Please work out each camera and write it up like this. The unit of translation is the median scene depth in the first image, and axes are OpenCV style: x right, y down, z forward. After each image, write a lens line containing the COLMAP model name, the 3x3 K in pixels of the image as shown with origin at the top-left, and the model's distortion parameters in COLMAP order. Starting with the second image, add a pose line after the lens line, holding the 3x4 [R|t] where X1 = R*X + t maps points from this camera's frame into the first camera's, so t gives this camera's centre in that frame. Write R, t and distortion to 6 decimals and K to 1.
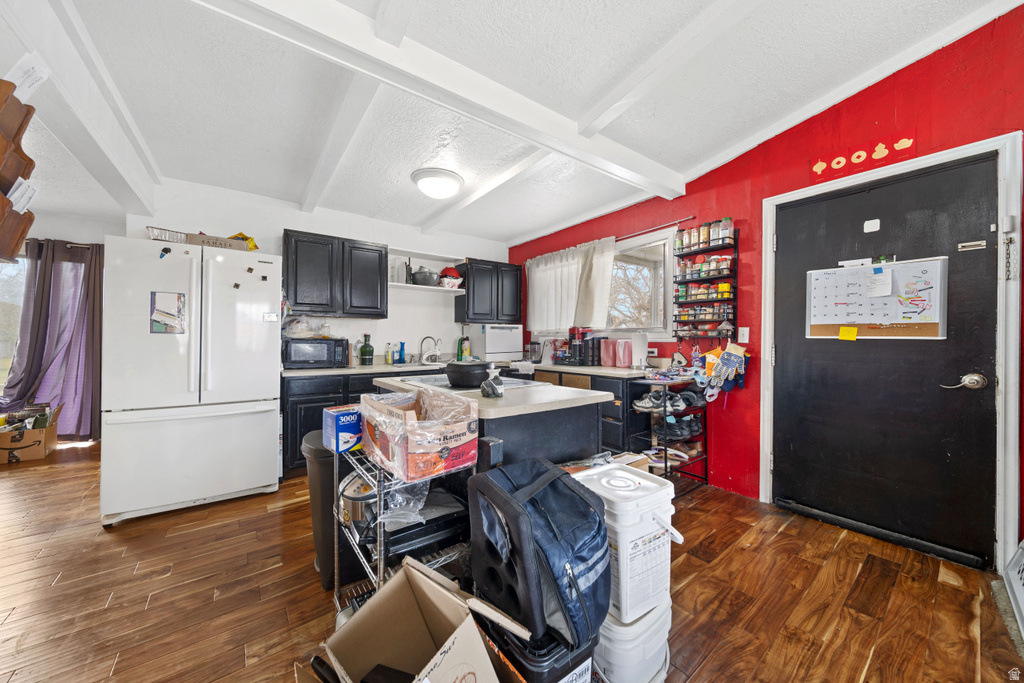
lens RADIAL K [[359.3, 0, 508.5], [0, 359.3, 338.5], [0, 0, 1]] dist [0.000092, -0.000212]
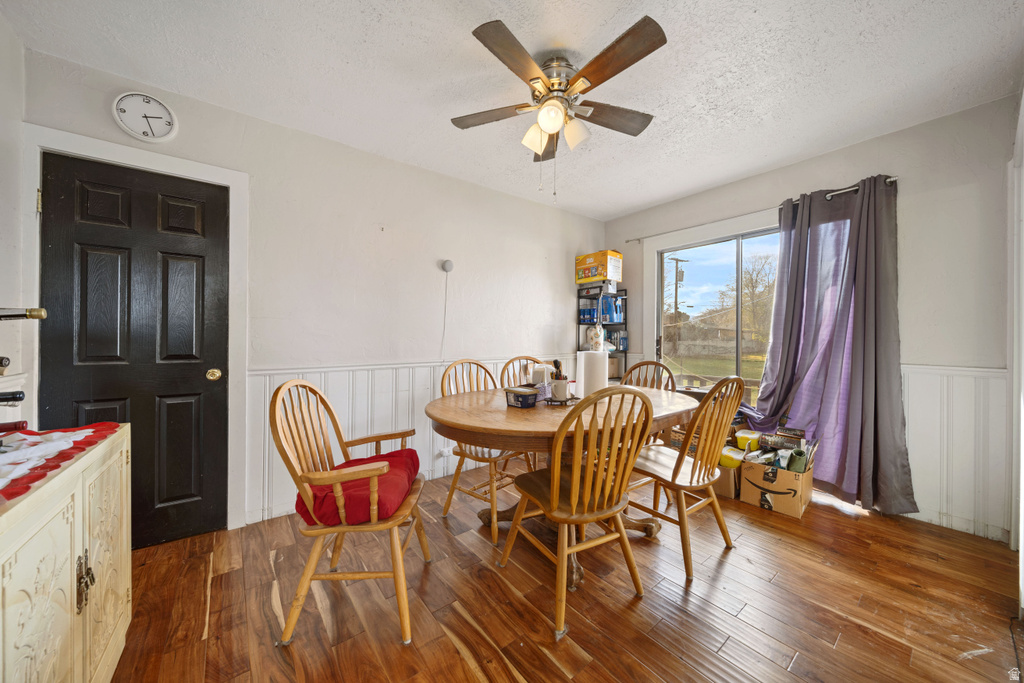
lens RADIAL K [[359.3, 0, 497.6], [0, 359.3, 338.5], [0, 0, 1]] dist [0.000092, -0.000212]
pose [[-0.006860, 0.001183, -0.999976, -0.568150], [-0.008548, 0.999963, 0.001241, 0.008195], [0.999940, 0.008556, -0.006850, 0.402870]]
